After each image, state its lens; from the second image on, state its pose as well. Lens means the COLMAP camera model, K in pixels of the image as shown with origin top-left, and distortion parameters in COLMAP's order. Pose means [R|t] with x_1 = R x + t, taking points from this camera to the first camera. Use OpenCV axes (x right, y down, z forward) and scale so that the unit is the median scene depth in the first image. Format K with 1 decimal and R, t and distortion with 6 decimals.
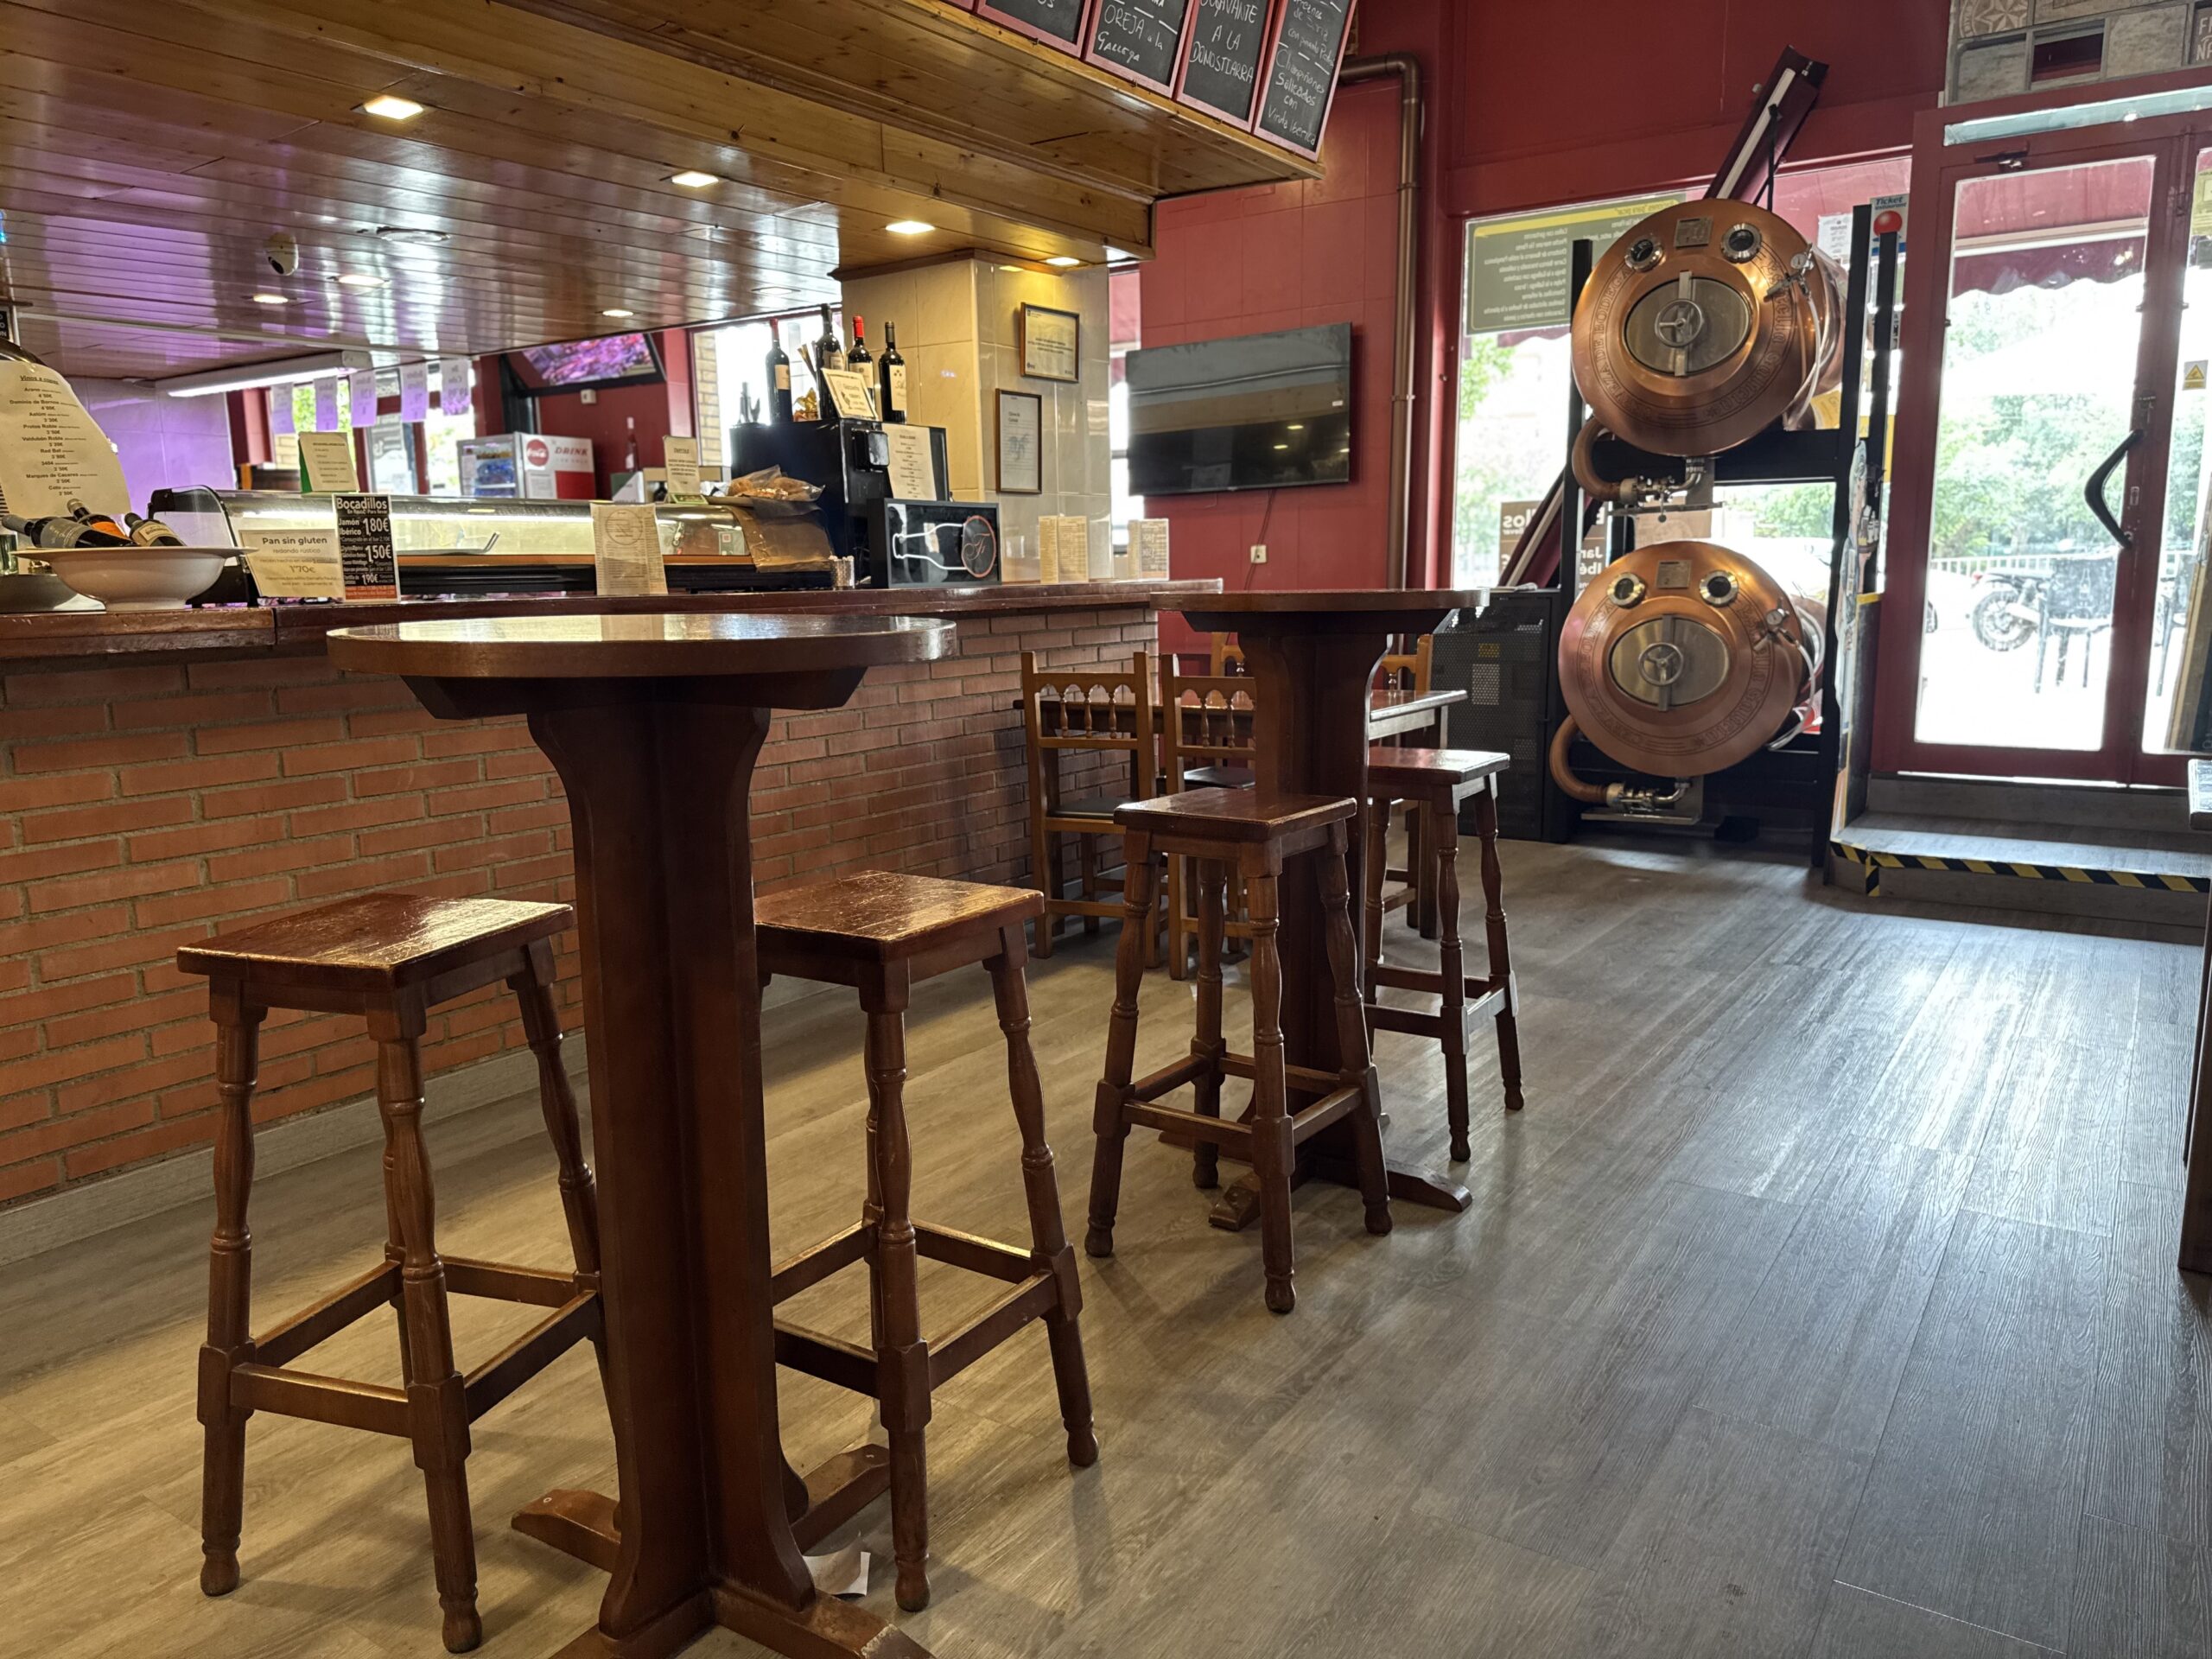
lens RADIAL K [[1577.2, 0, 1106.7], [0, 1577.2, 834.0], [0, 0, 1]] dist [0.015133, -0.022199]
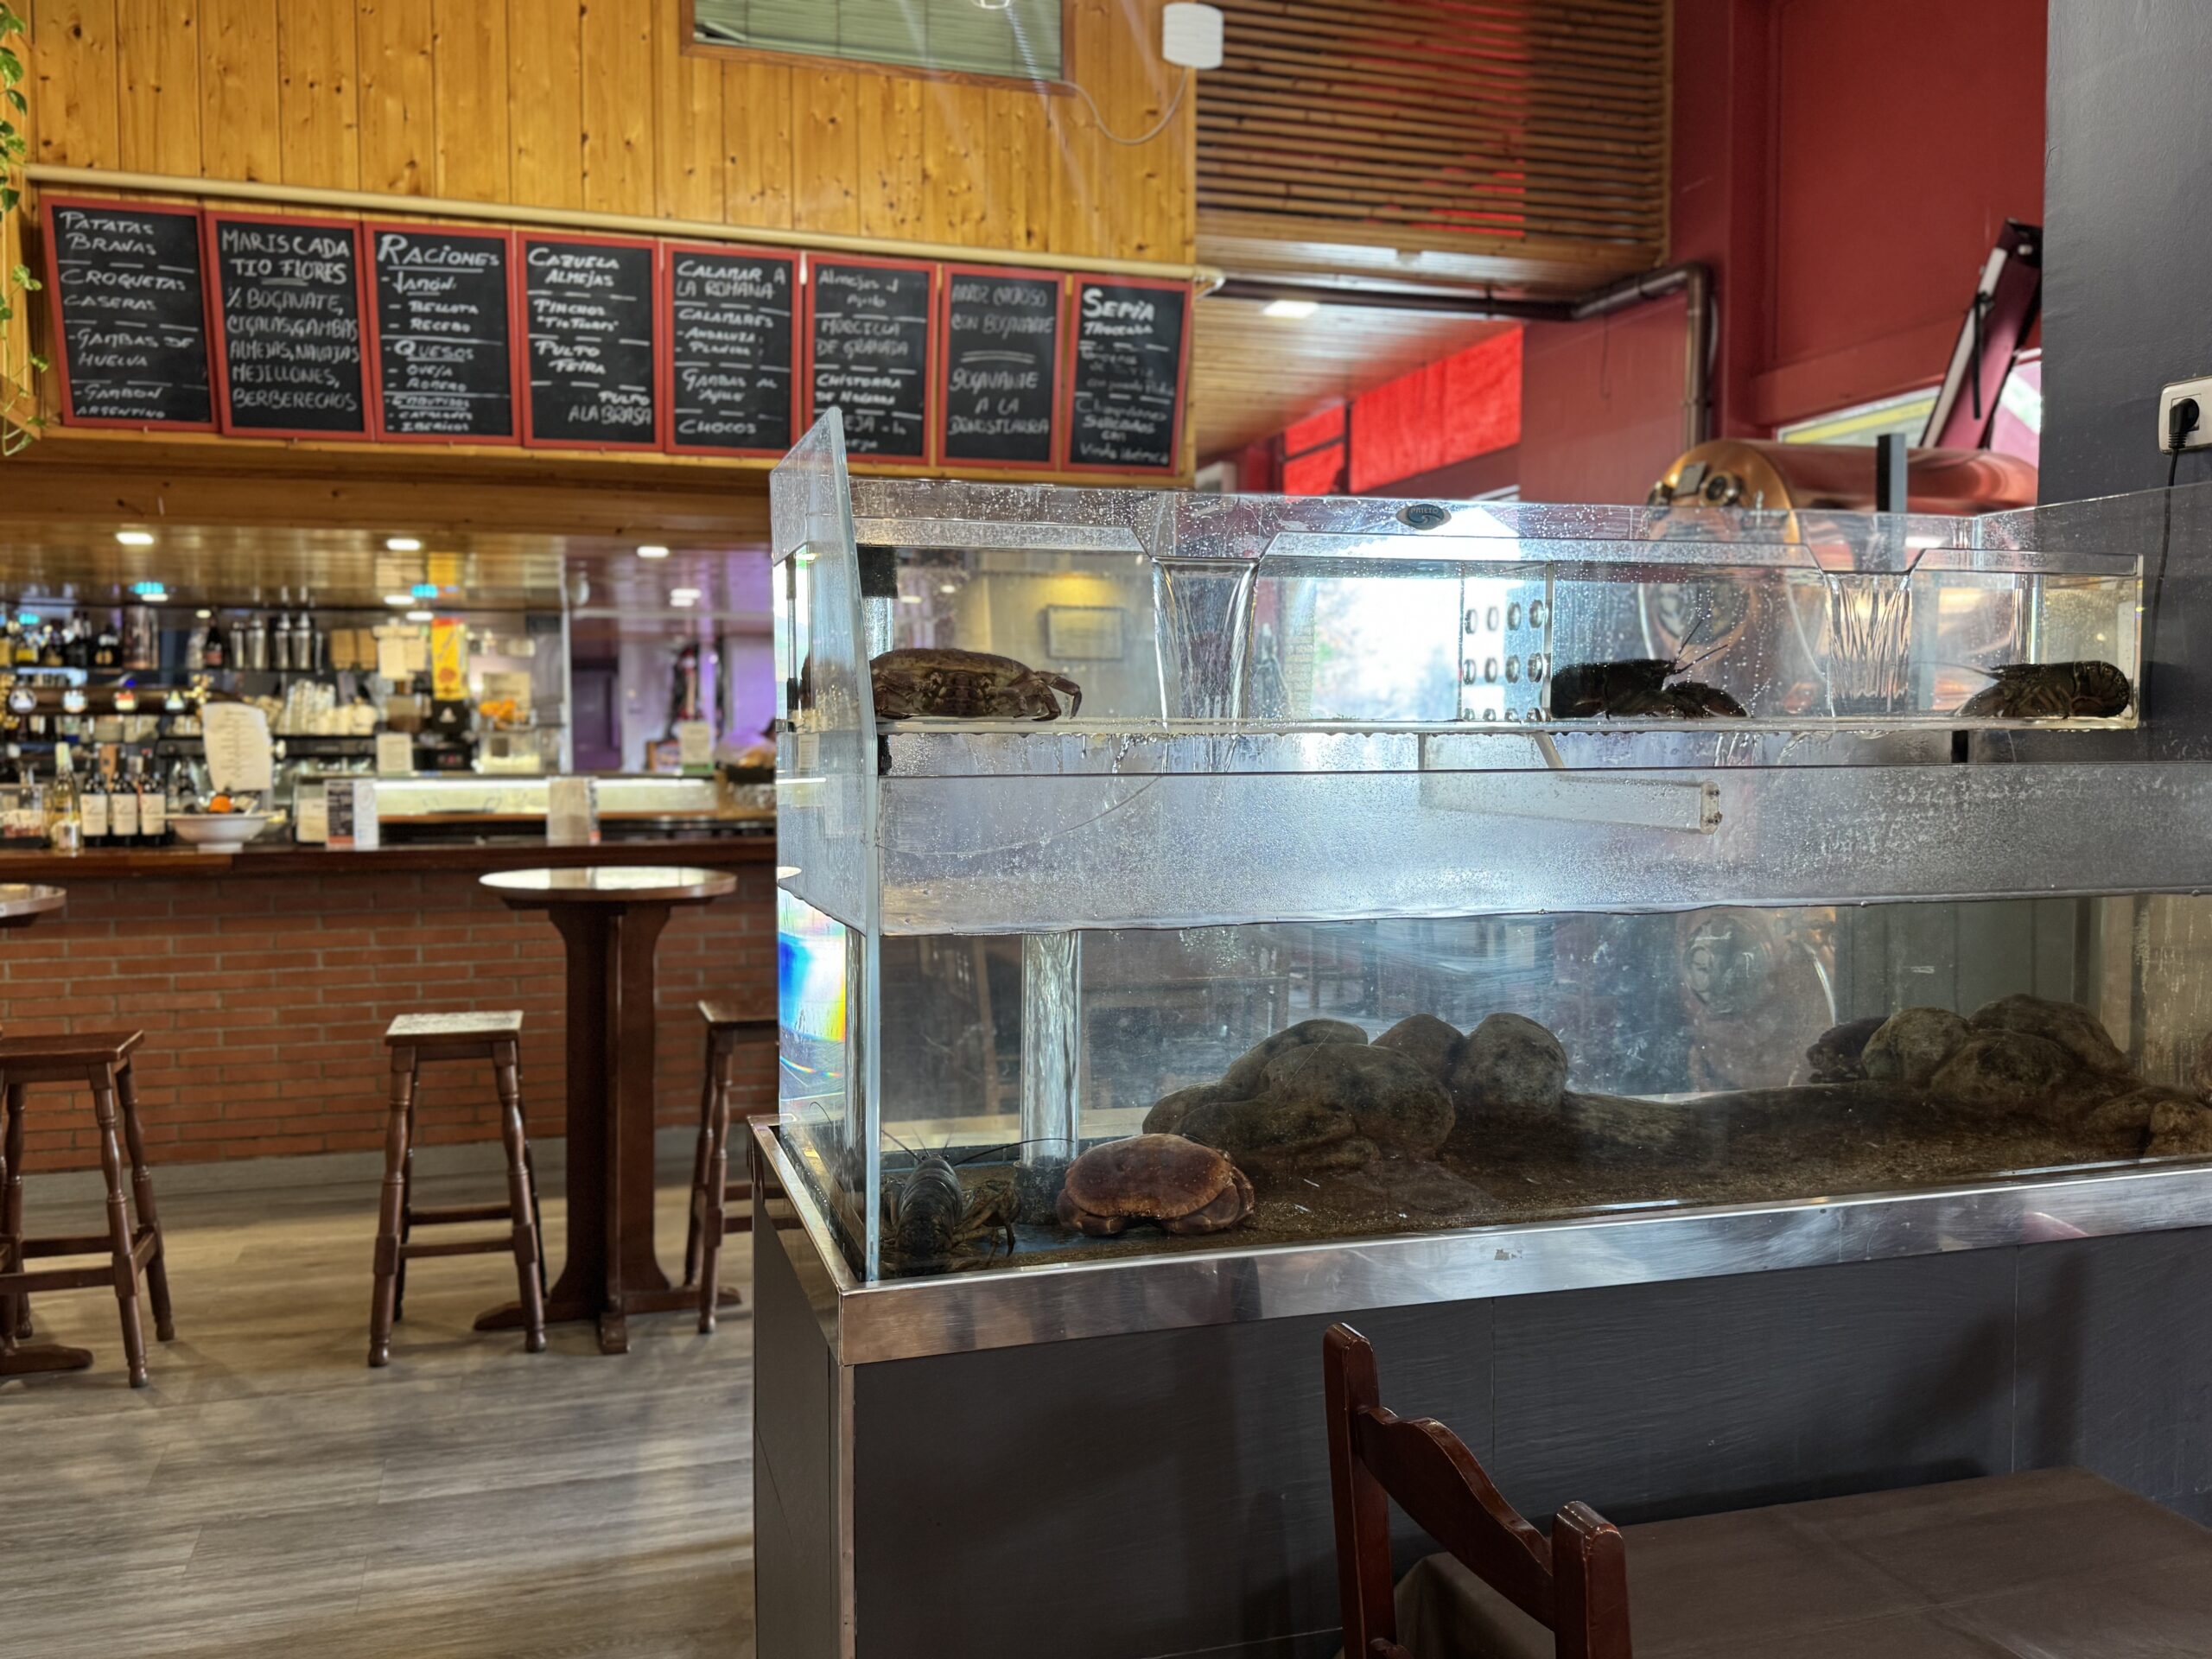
lens RADIAL K [[1846.2, 0, 1120.3], [0, 1846.2, 851.4], [0, 0, 1]] dist [-0.006490, -0.008730]
pose [[0.784186, 0.053154, -0.618245, 1.183590], [-0.114283, 0.991653, -0.059699, -0.106940], [0.609911, 0.117470, 0.783715, 0.006539]]
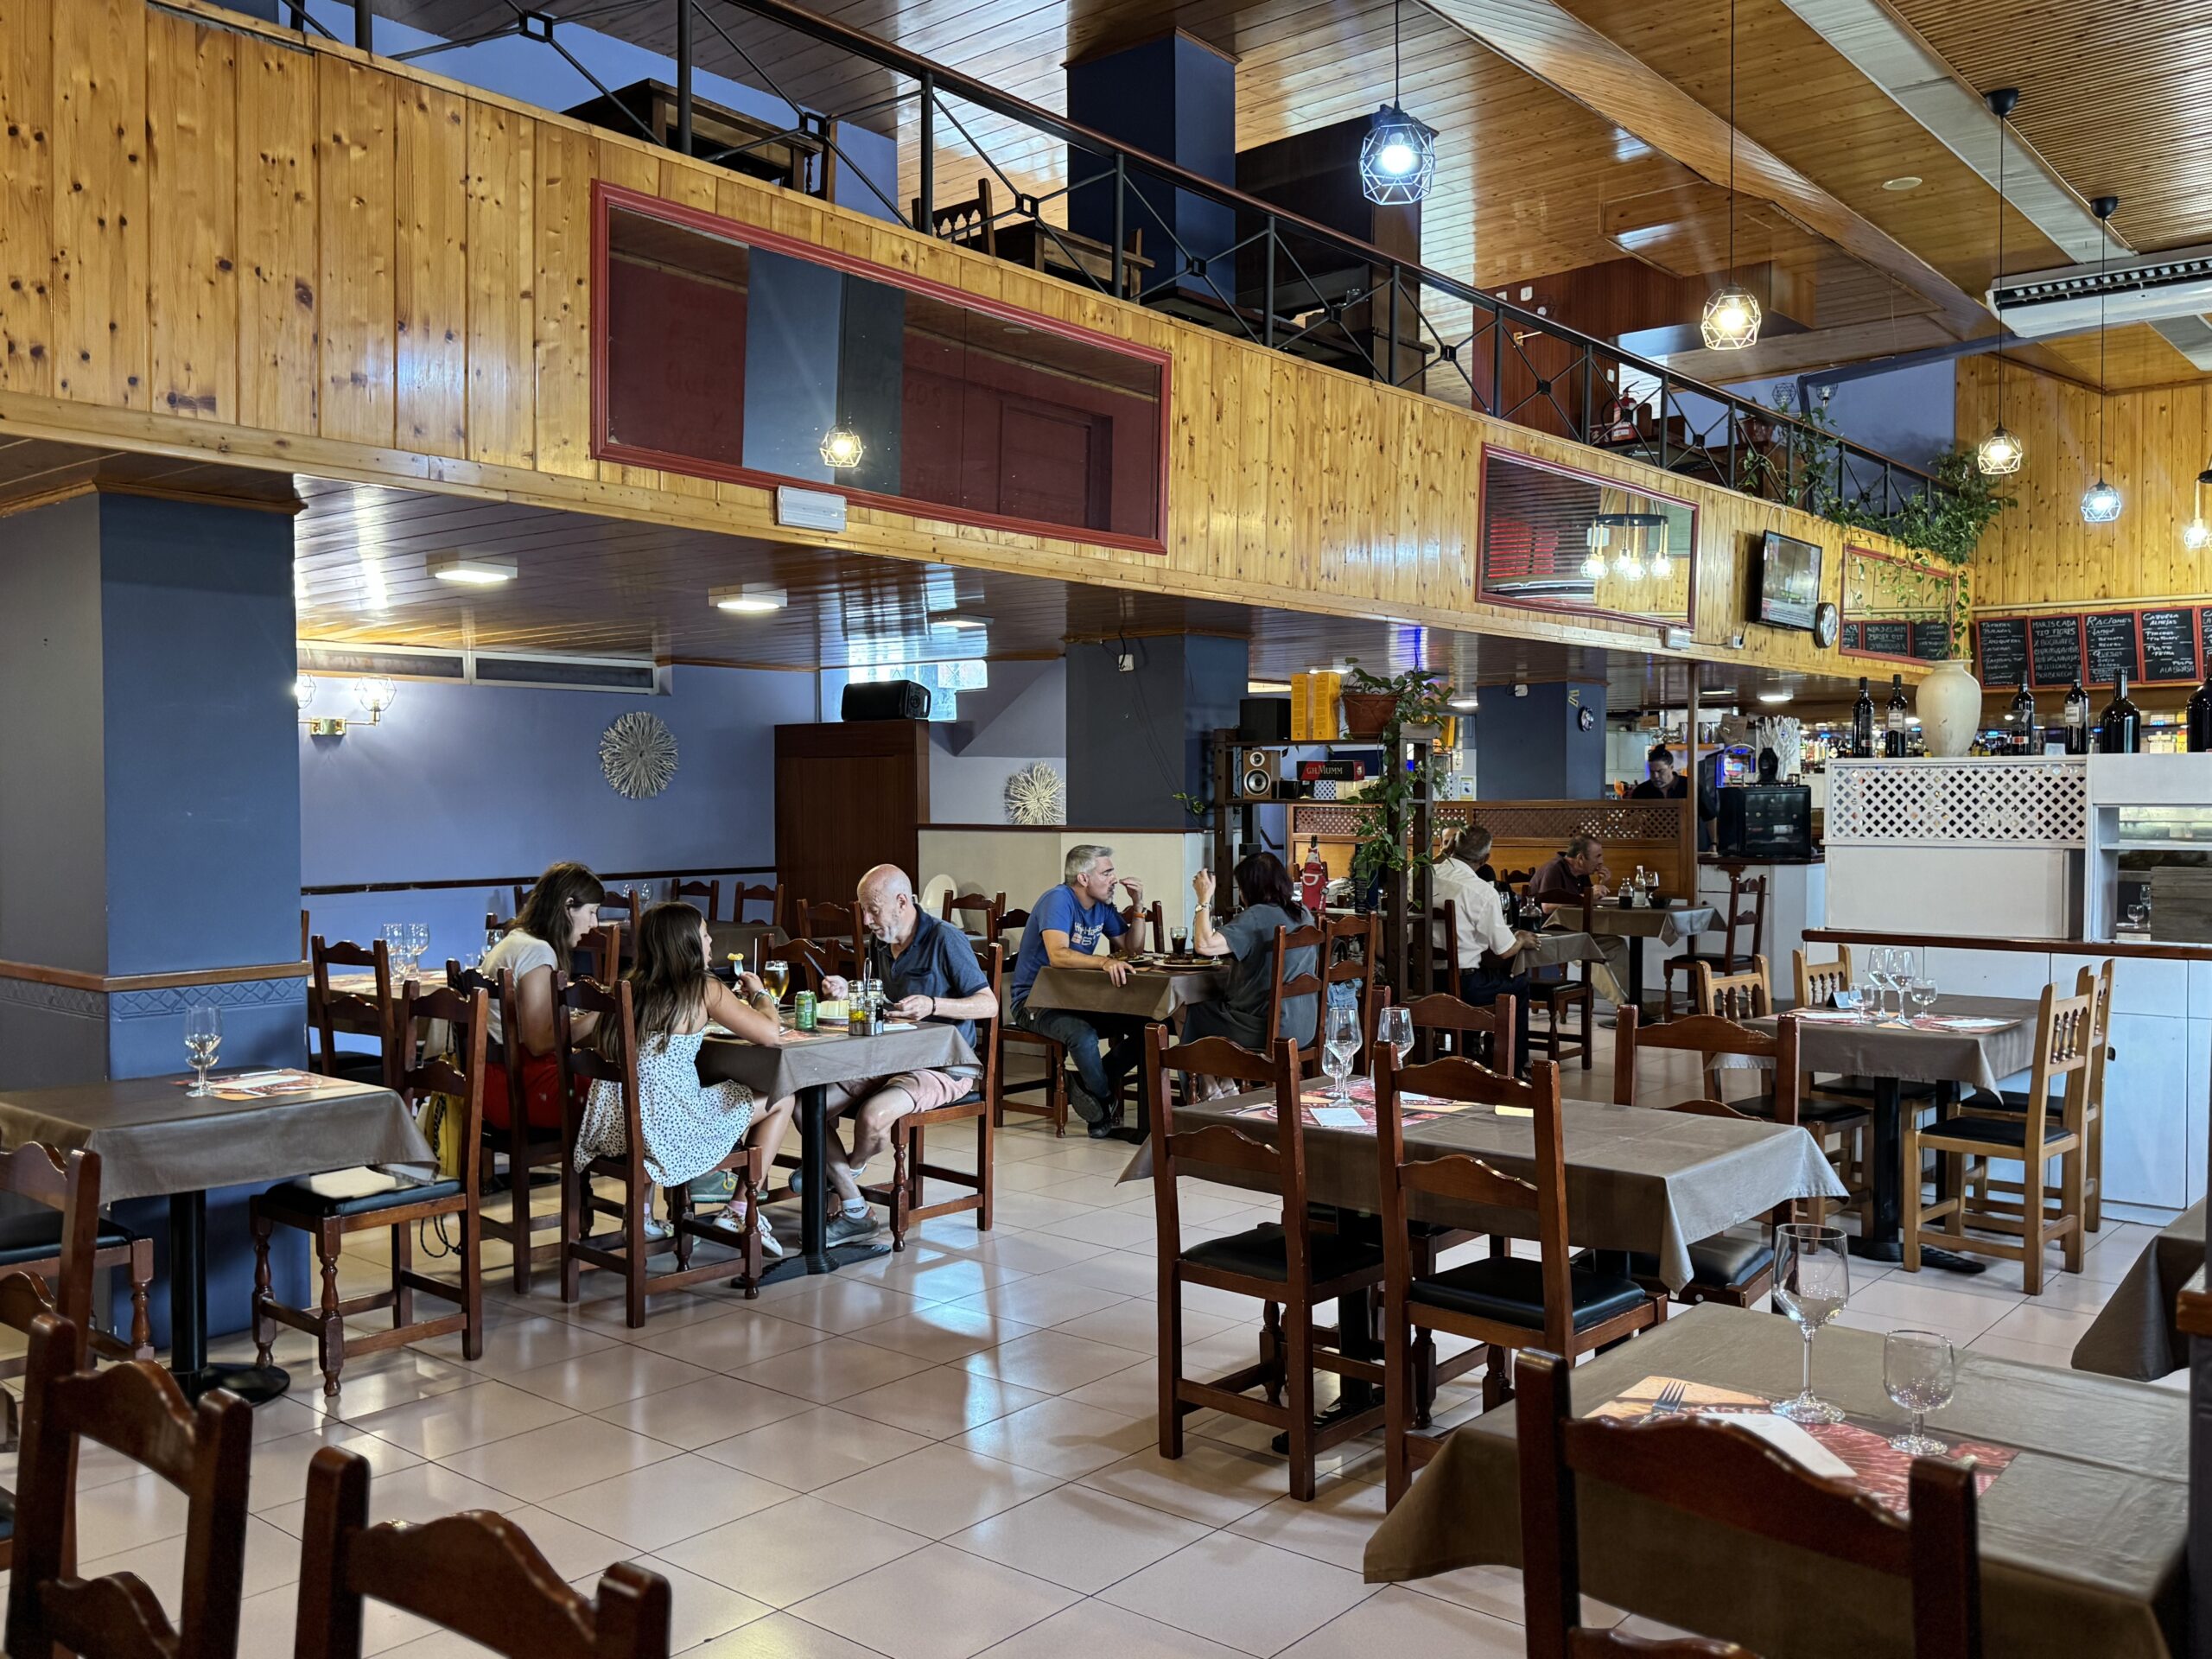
lens RADIAL K [[1846.2, 0, 1098.7], [0, 1846.2, 833.6], [0, 0, 1]] dist [-0.006490, -0.008730]
pose [[-0.107126, 0.035425, -0.993614, 4.128574], [-0.163815, 0.985078, 0.052782, 0.019404], [0.980657, 0.168423, -0.099724, -0.942615]]
